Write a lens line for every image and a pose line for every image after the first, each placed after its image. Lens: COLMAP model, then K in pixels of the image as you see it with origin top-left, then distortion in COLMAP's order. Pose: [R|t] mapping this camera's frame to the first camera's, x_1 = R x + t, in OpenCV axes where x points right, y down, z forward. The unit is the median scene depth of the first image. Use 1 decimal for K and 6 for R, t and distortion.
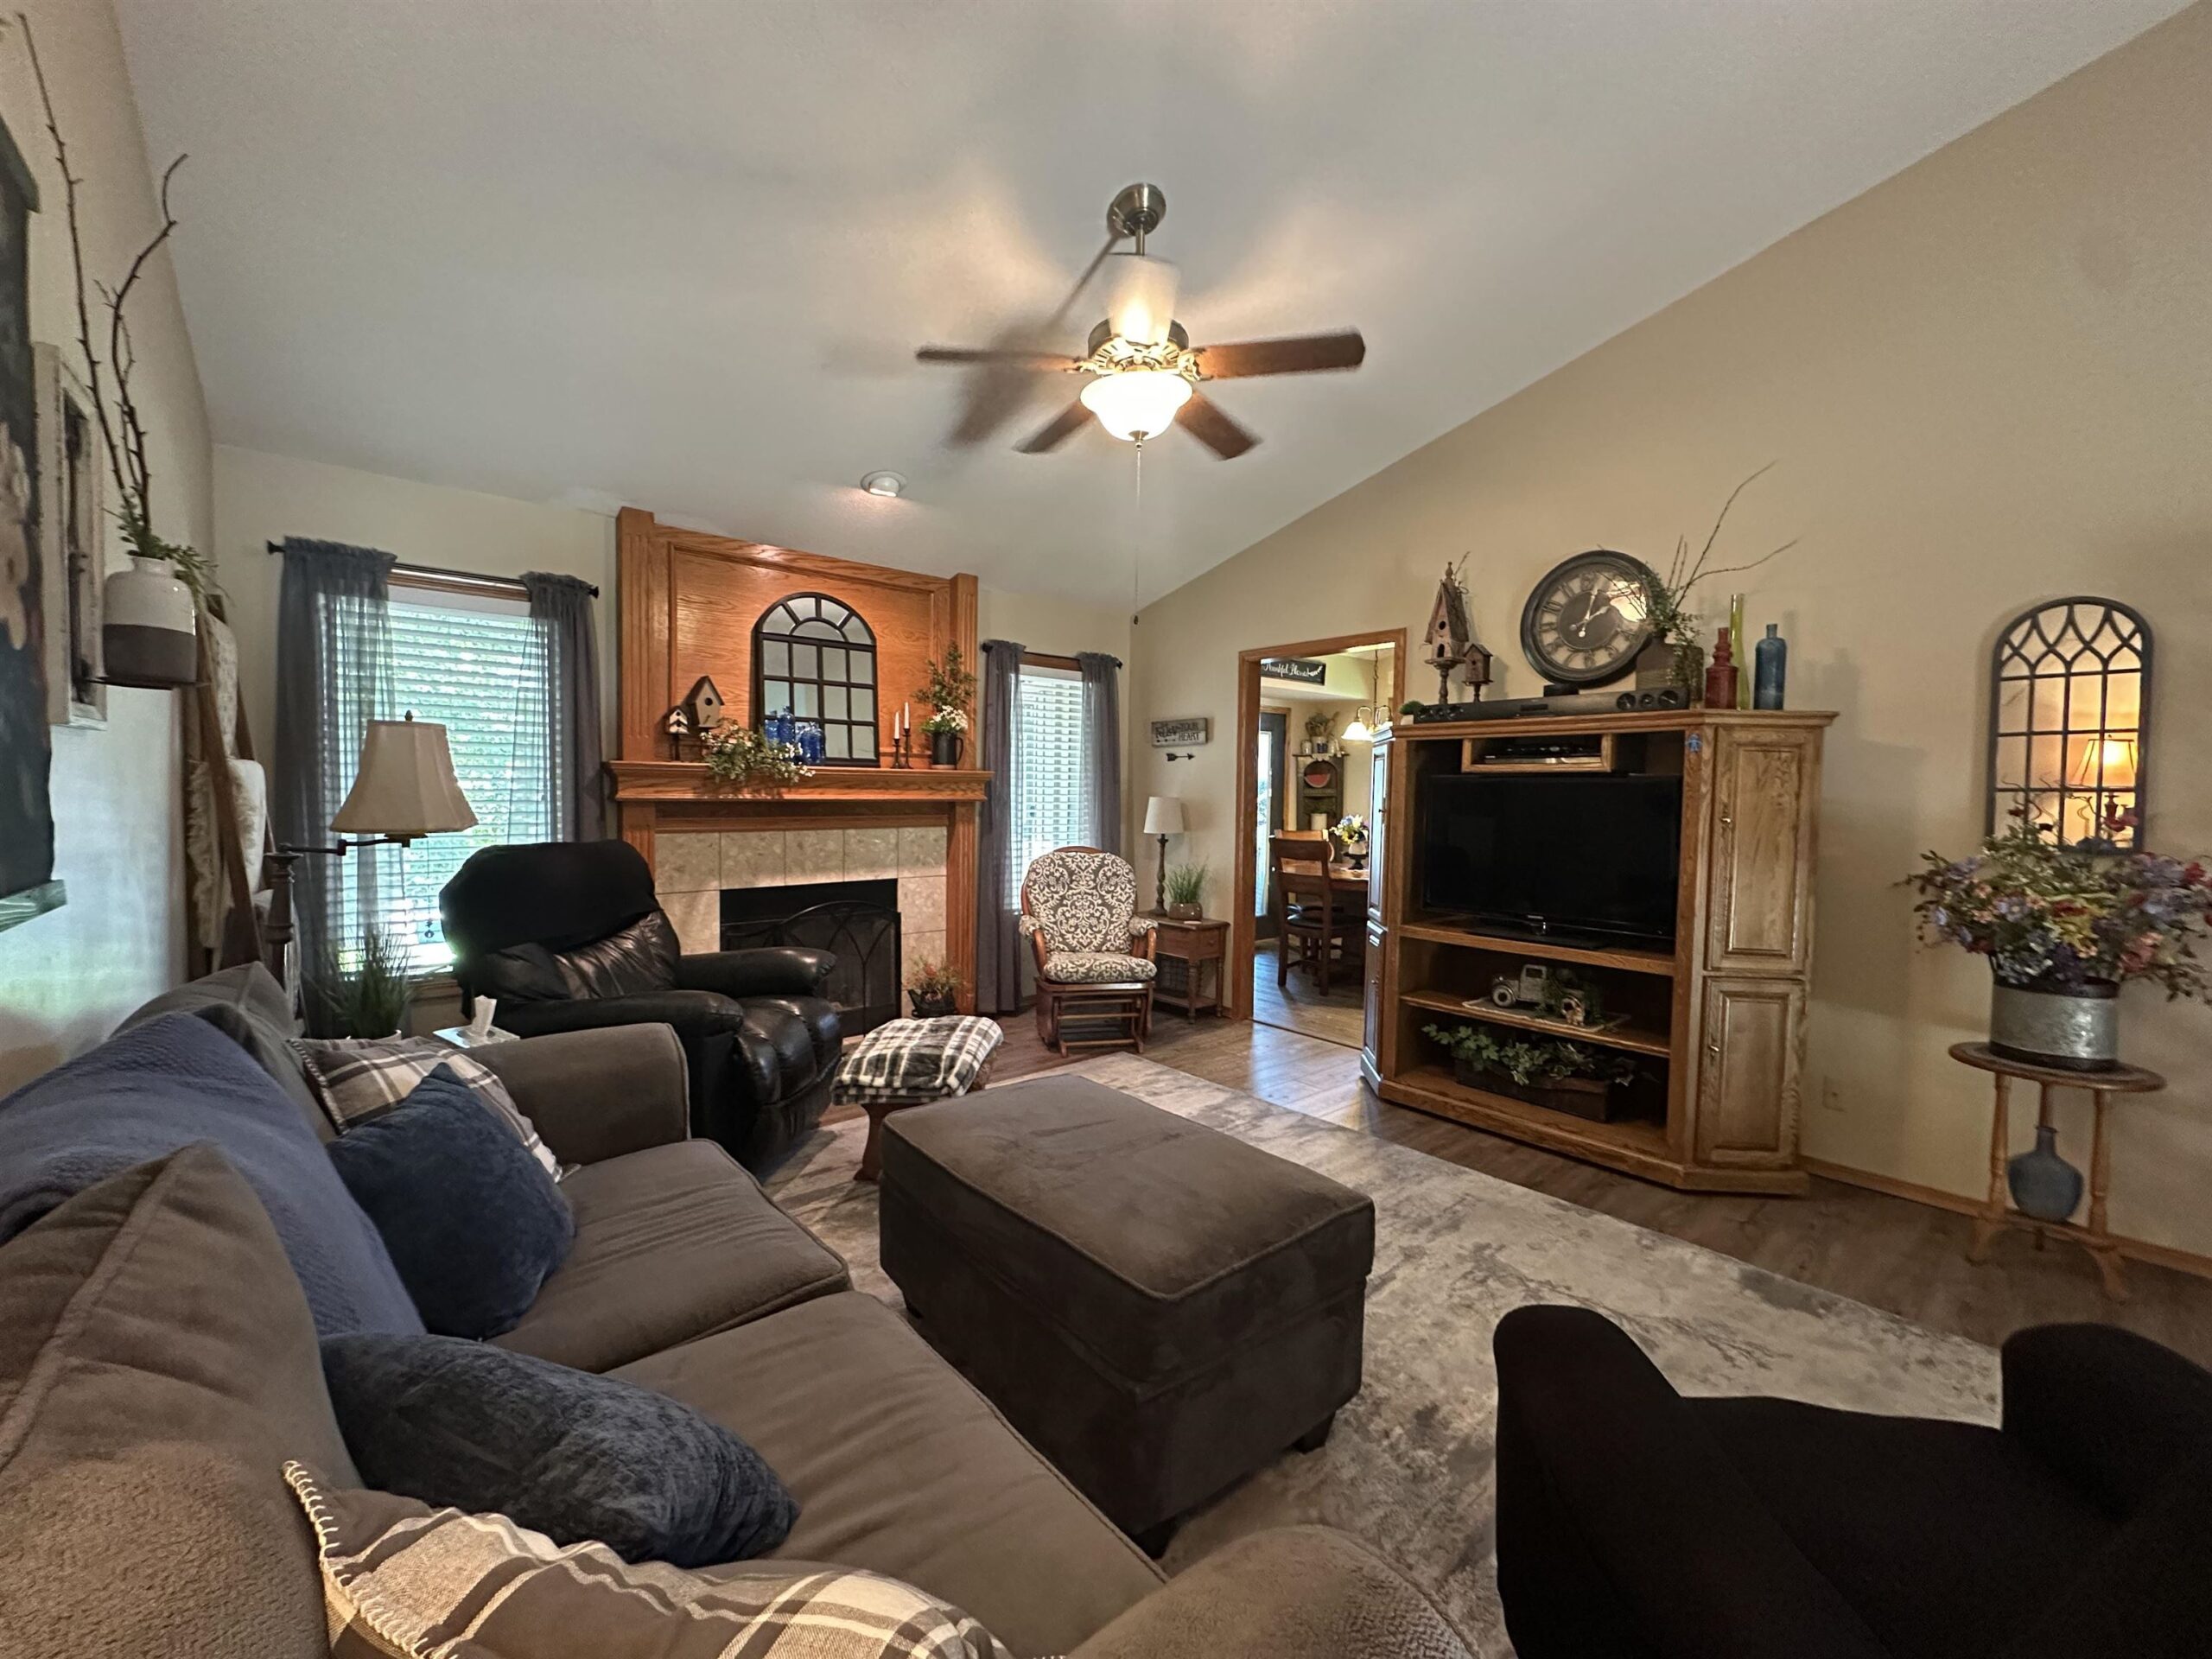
lens RADIAL K [[880.4, 0, 1102.3], [0, 880.4, 823.0], [0, 0, 1]] dist [-0.005944, -0.000184]
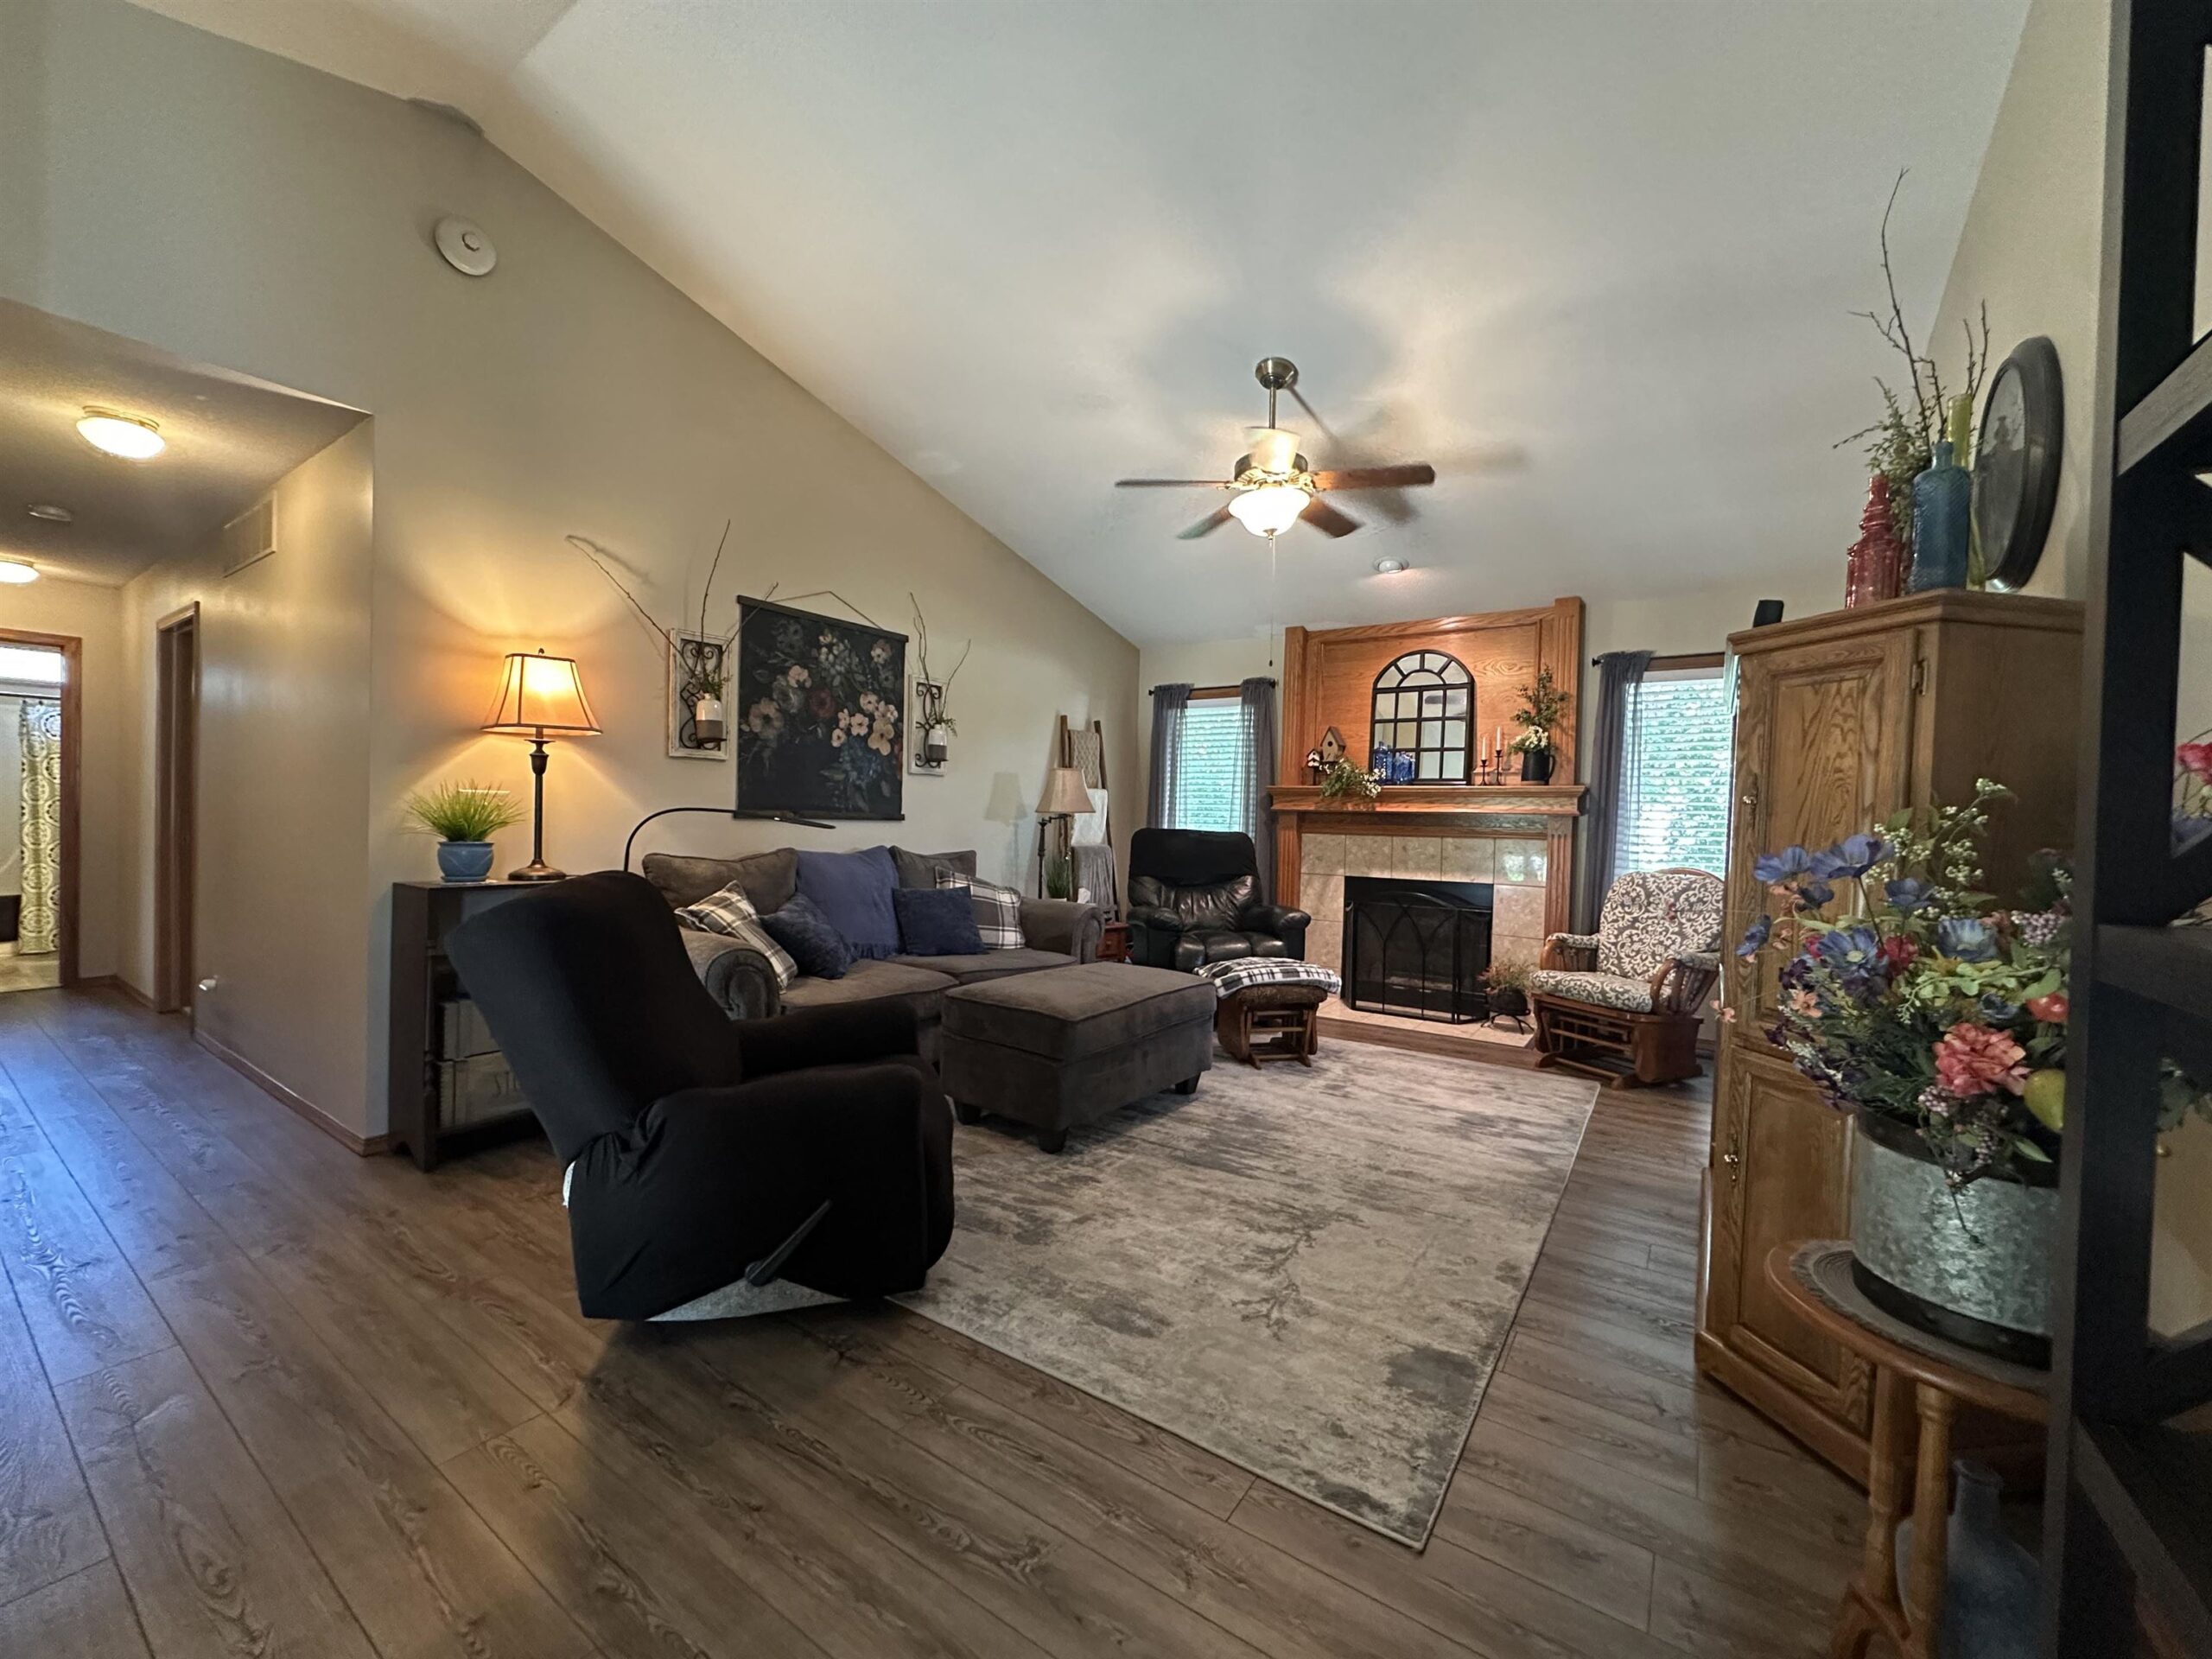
lens RADIAL K [[880.4, 0, 1102.3], [0, 880.4, 823.0], [0, 0, 1]] dist [-0.005944, -0.000184]
pose [[0.248500, 0.000812, -0.968631, 0.834518], [-0.055532, 0.998367, -0.013410, 0.032072], [0.967039, 0.057122, 0.248139, 0.268041]]
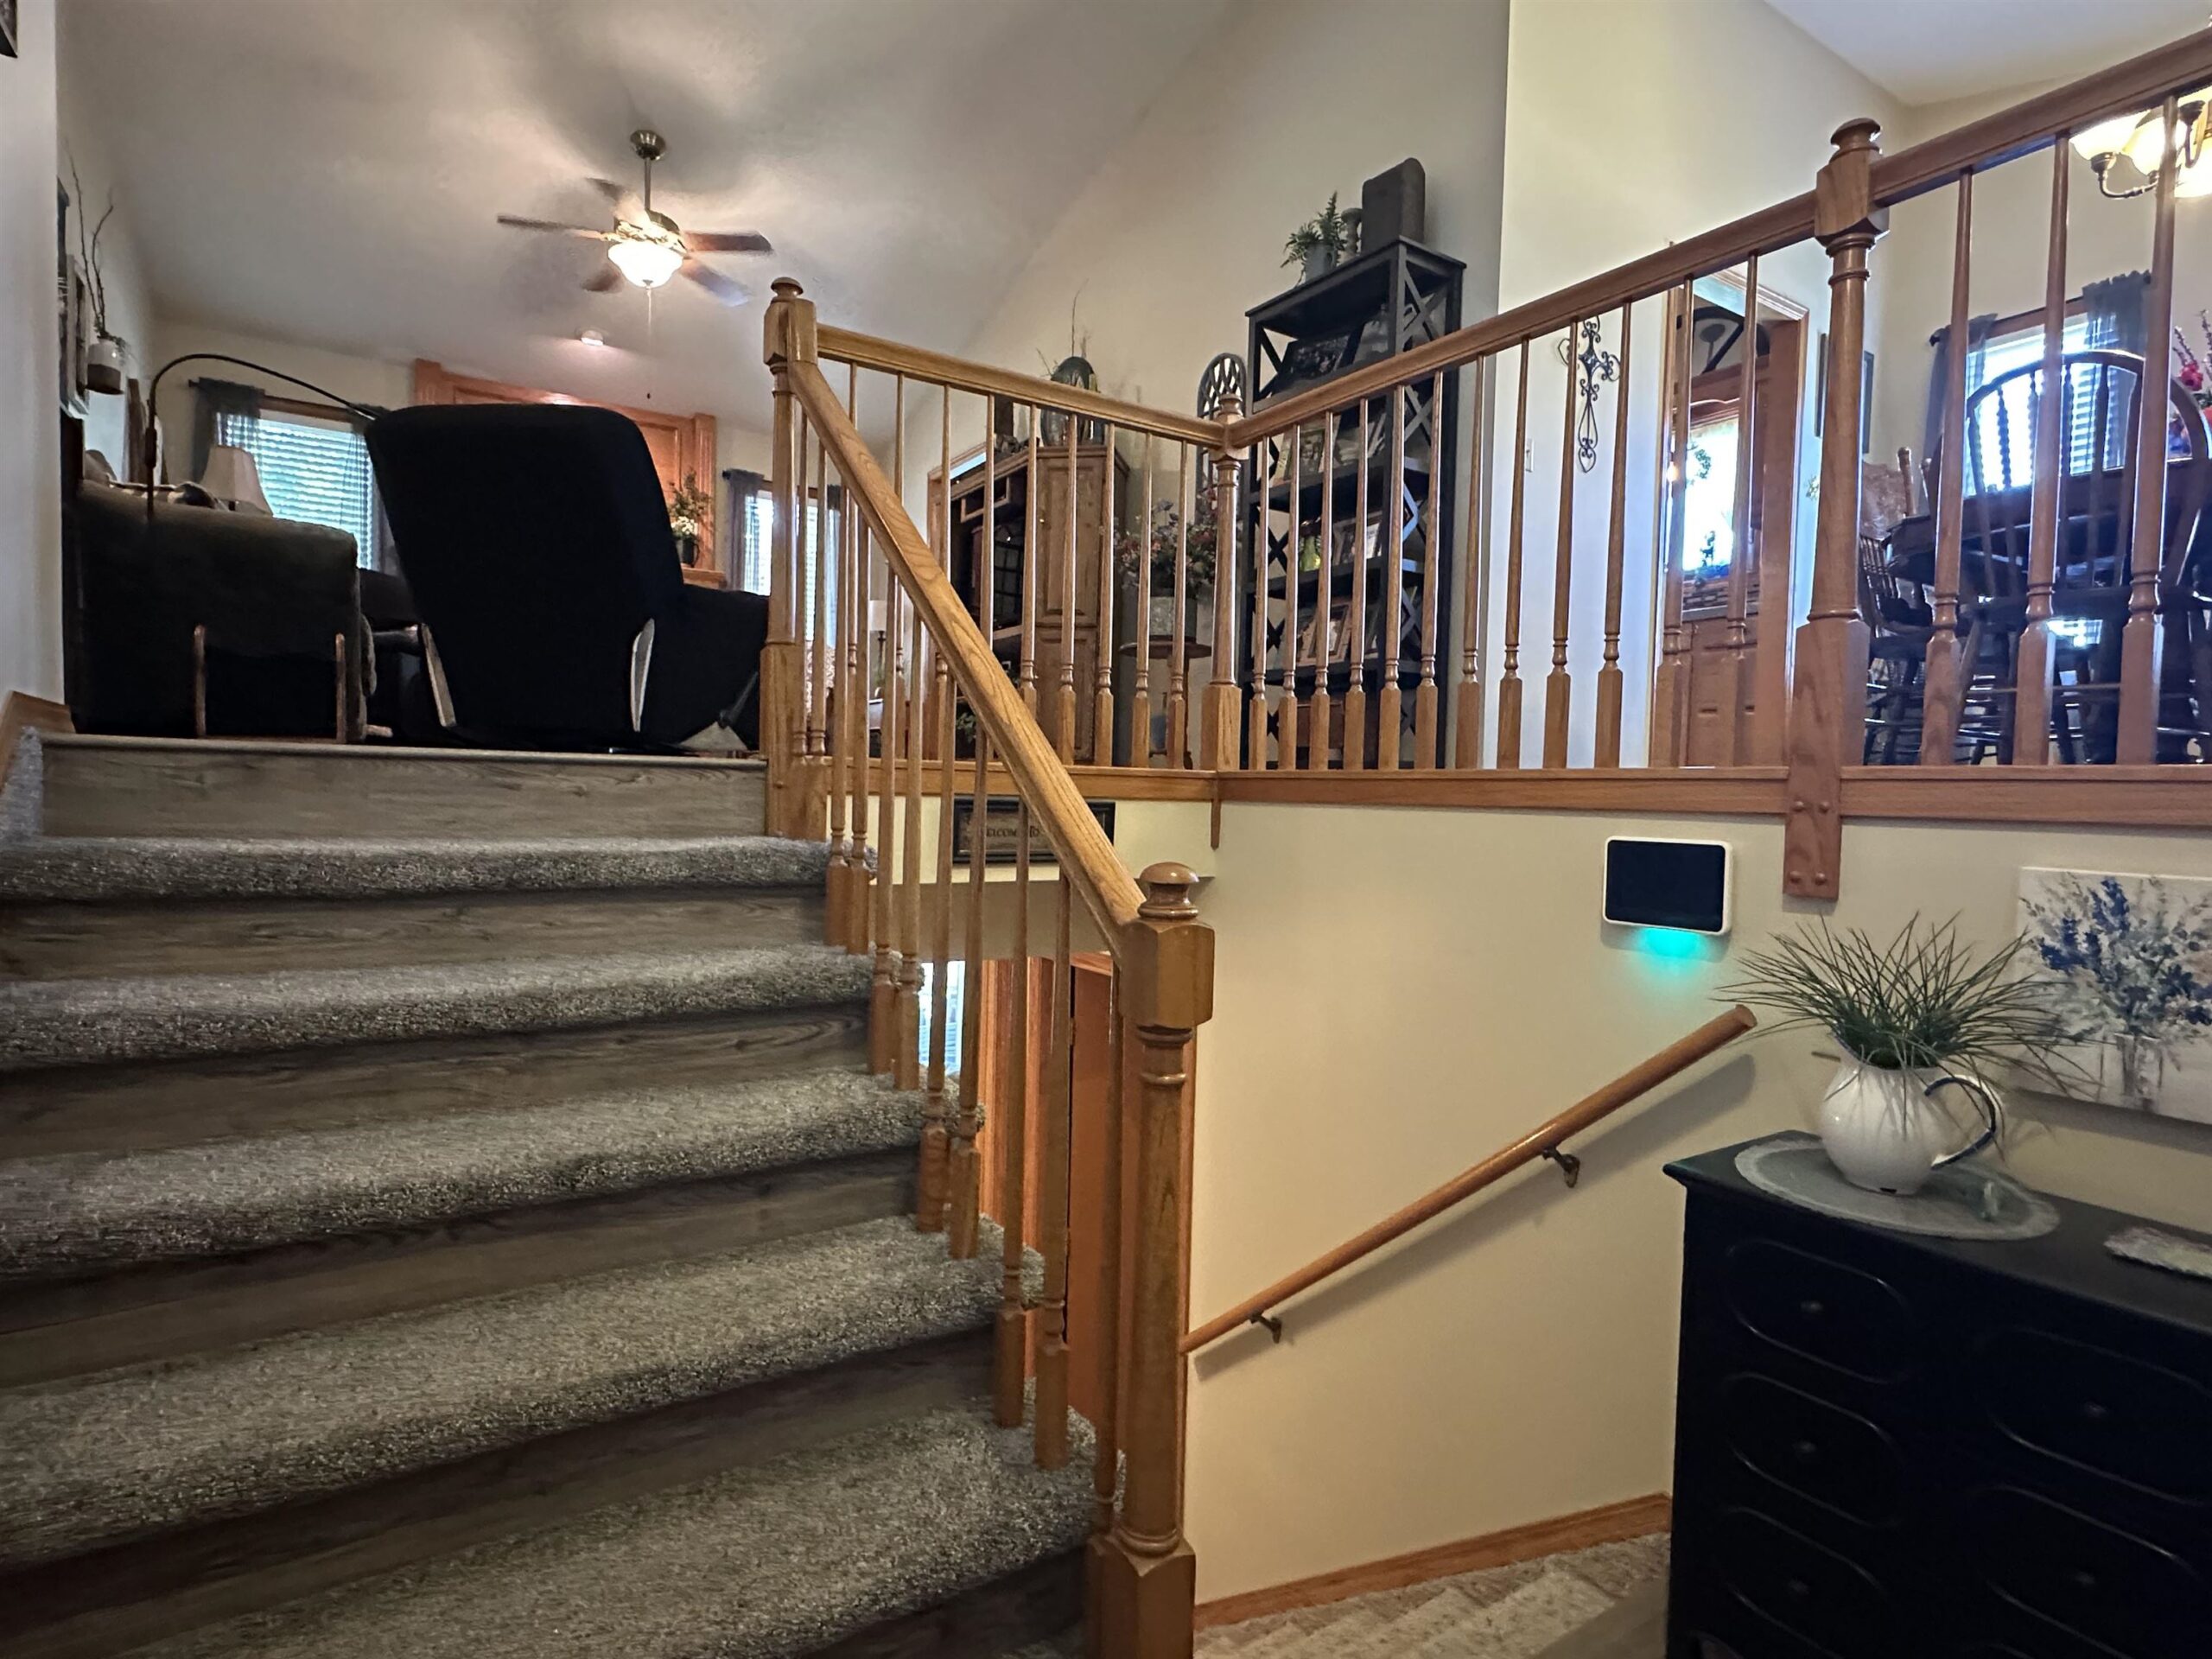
lens RADIAL K [[1145.9, 0, 1106.0], [0, 1145.9, 829.5], [0, 0, 1]] dist [-0.005309, 0.000746]
pose [[0.991026, 0.013122, -0.133025, 0.743168], [-0.014600, 0.999842, -0.010143, 0.369622], [0.132871, 0.011994, 0.991061, -0.620587]]
